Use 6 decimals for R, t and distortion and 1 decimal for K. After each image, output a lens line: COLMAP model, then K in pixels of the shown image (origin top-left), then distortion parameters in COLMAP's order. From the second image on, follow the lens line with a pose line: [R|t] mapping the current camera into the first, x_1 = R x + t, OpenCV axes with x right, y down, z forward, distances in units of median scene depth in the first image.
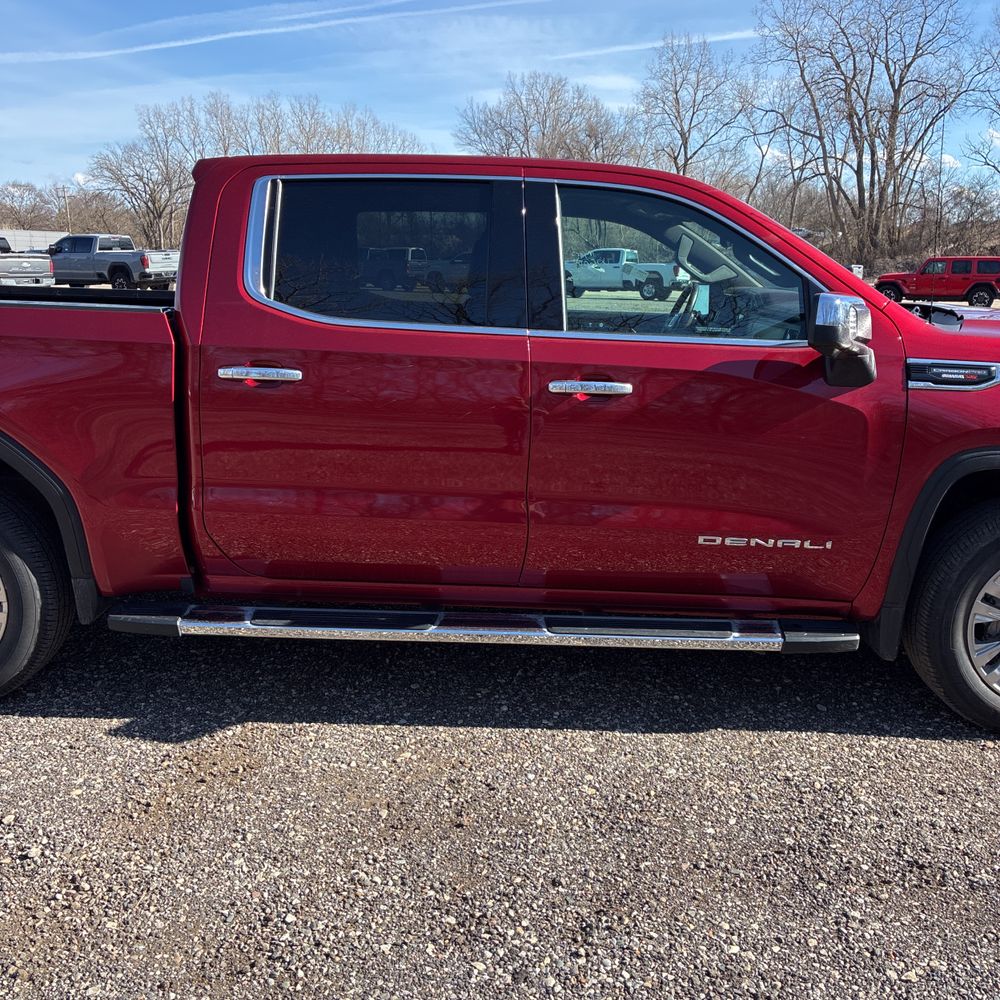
lens RADIAL K [[1026.0, 0, 496.5], [0, 1026.0, 496.5], [0, 0, 1]] dist [0.038789, -0.009297]
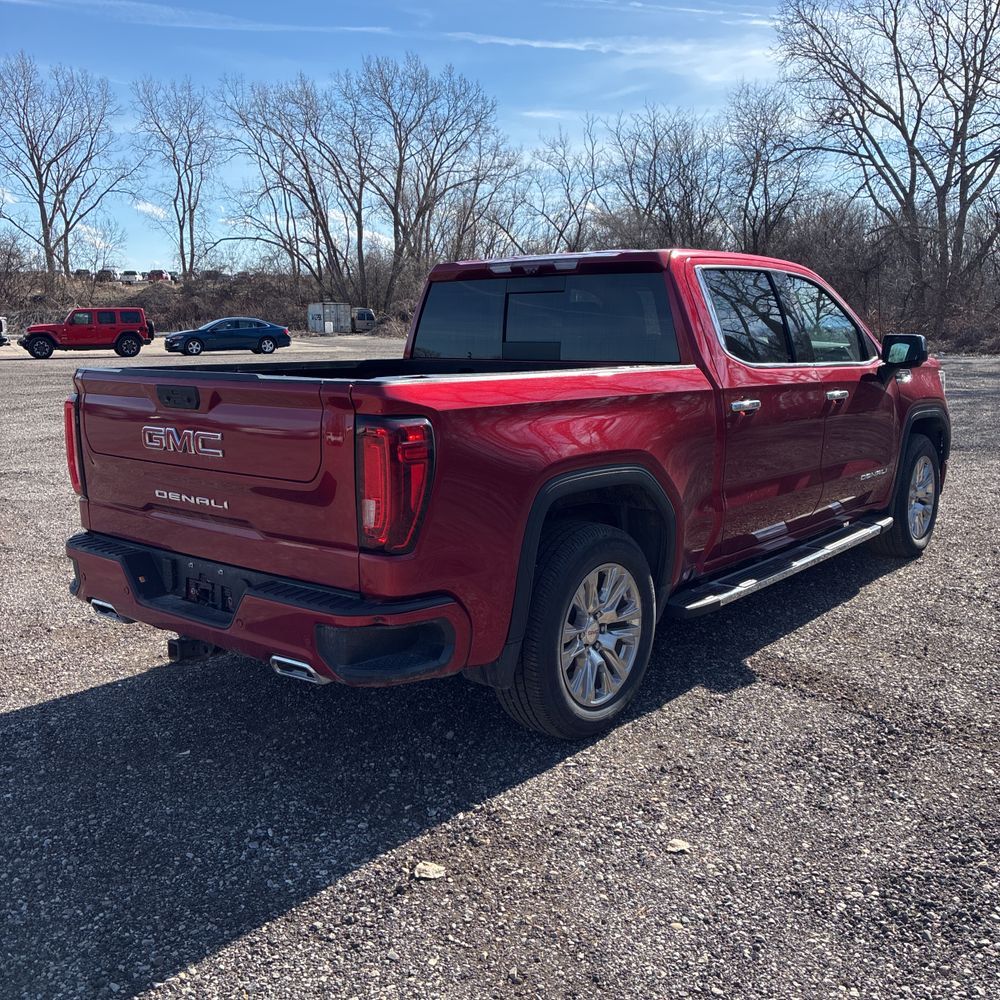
lens RADIAL K [[1030.9, 0, 501.8], [0, 1030.9, 484.2], [0, 0, 1]] dist [0.041421, -0.062150]
pose [[0.618756, -0.146156, 0.771868, -0.054782], [0.190094, 0.981197, 0.033408, -0.004361], [-0.762237, 0.126056, 0.634905, 0.012972]]
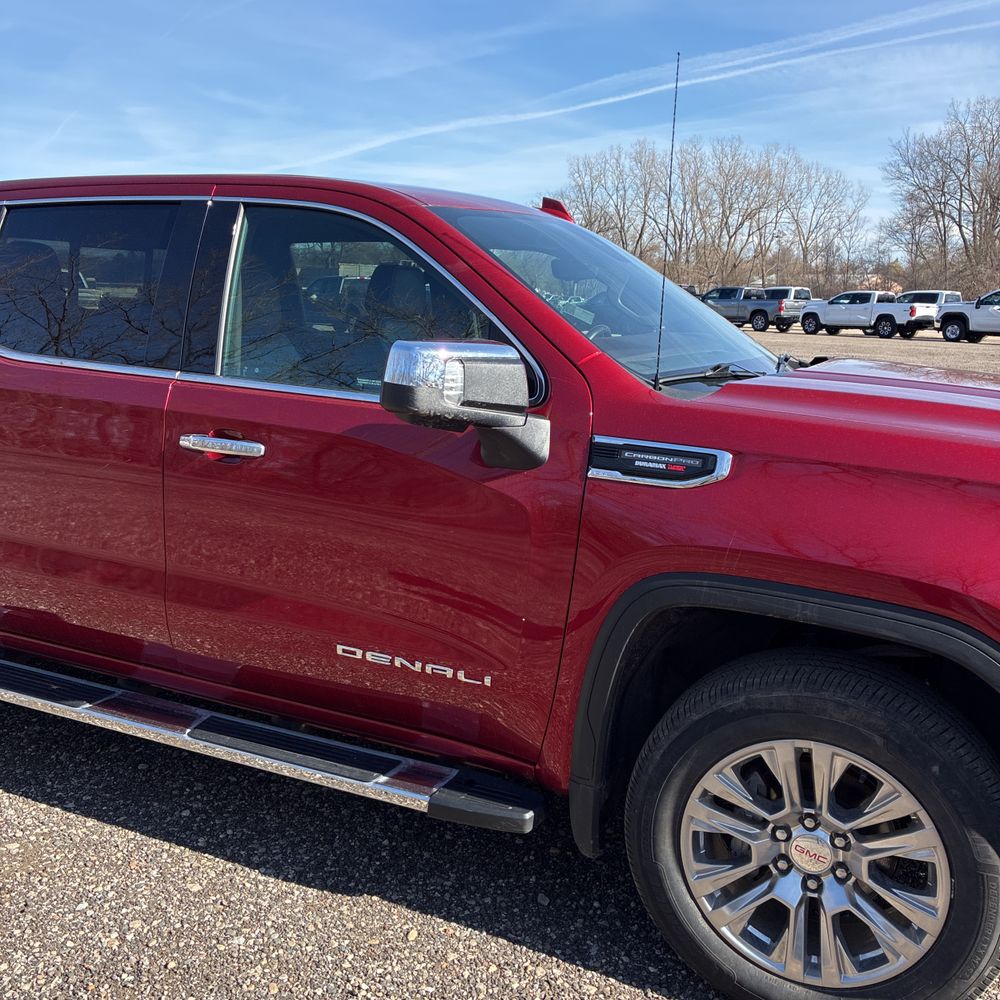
lens RADIAL K [[1027.0, 0, 461.2], [0, 1027.0, 470.5], [0, 0, 1]] dist [-0.007013, 0.012535]
pose [[0.908654, 0.076066, -0.410562, 0.021438], [-0.100606, 0.994182, -0.038466, -0.002594], [0.405248, 0.076257, 0.911021, 0.011424]]
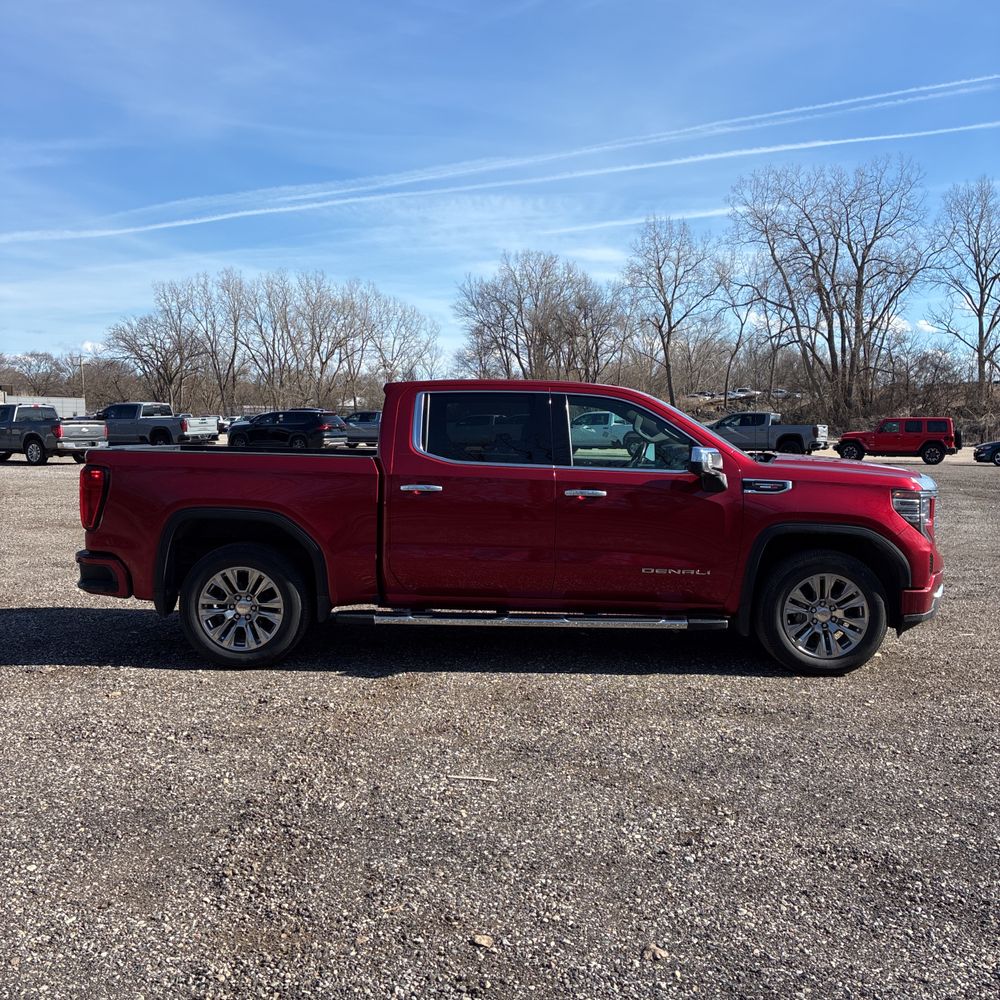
lens RADIAL K [[1023.1, 0, 504.7], [0, 1023.1, 503.1], [0, 0, 1]] dist [0.124216, -0.301577]
pose [[0.999891, -0.006979, 0.013036, -0.003286], [0.008793, 0.989432, -0.144728, 0.007077], [-0.011888, 0.144827, 0.989386, -0.034444]]
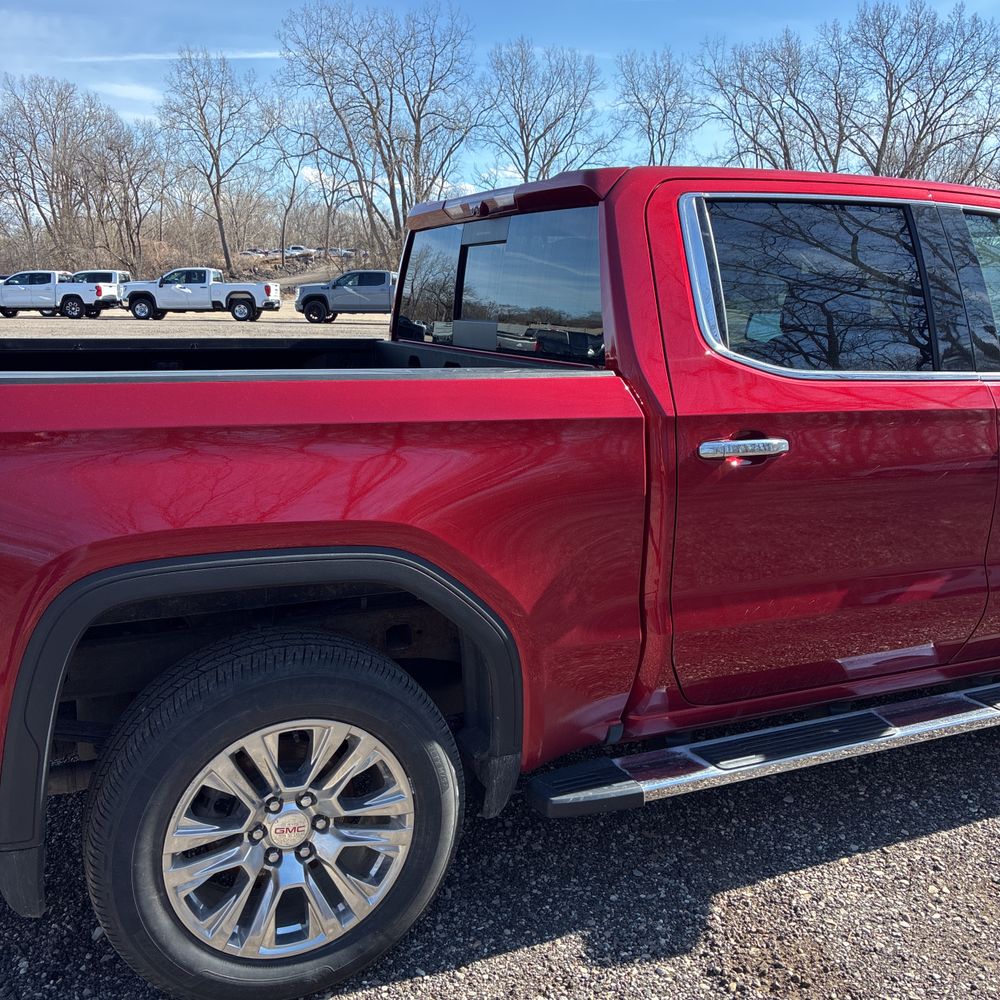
lens RADIAL K [[1023.9, 0, 490.5], [0, 1023.9, 499.1], [0, 0, 1]] dist [0.029430, -0.011725]
pose [[0.903668, -0.096774, 0.417155, -0.025722], [0.102490, 0.994696, 0.008735, -0.003782], [-0.415788, 0.034861, 0.908793, 0.013419]]
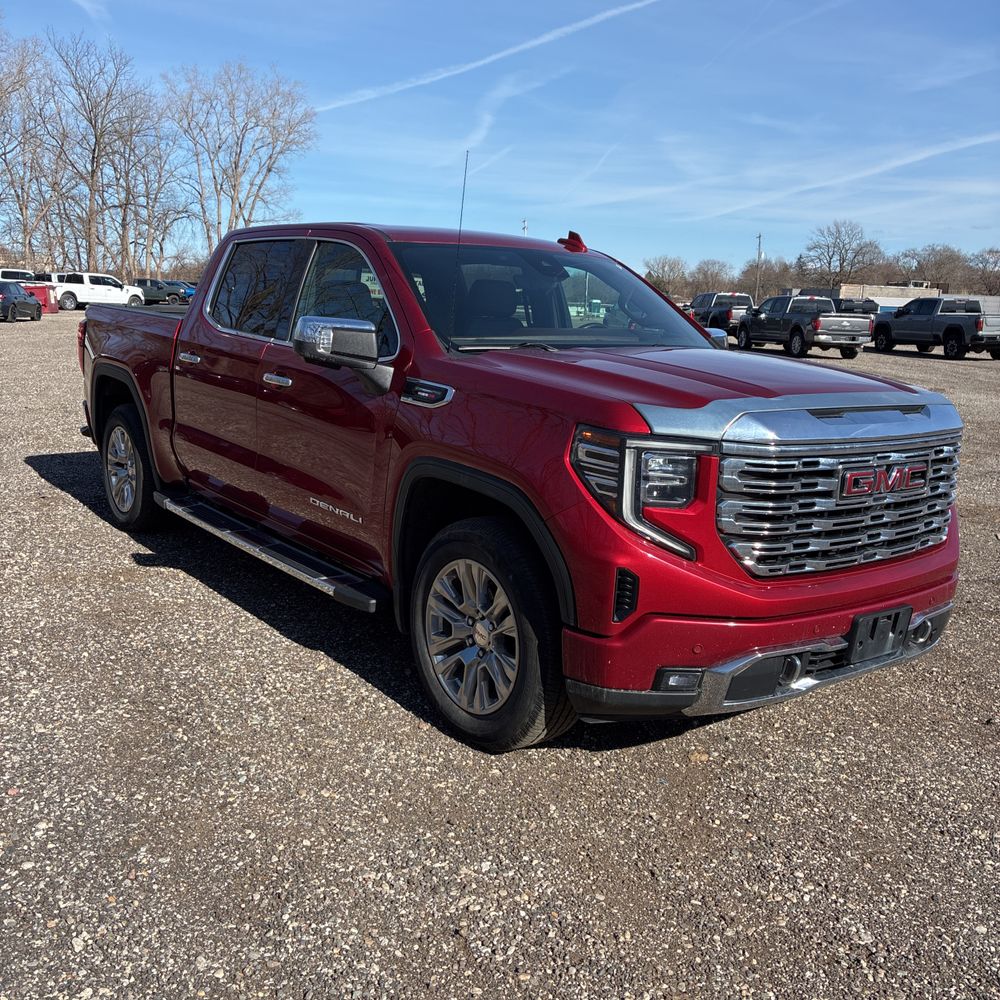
lens RADIAL K [[1038.4, 0, 491.8], [0, 1038.4, 481.2], [0, 0, 1]] dist [-0.065036, 0.208762]
pose [[0.616069, 0.146456, -0.773957, 0.049916], [-0.204254, 0.978657, 0.022606, -0.002159], [0.760749, 0.144156, 0.632835, 0.011622]]
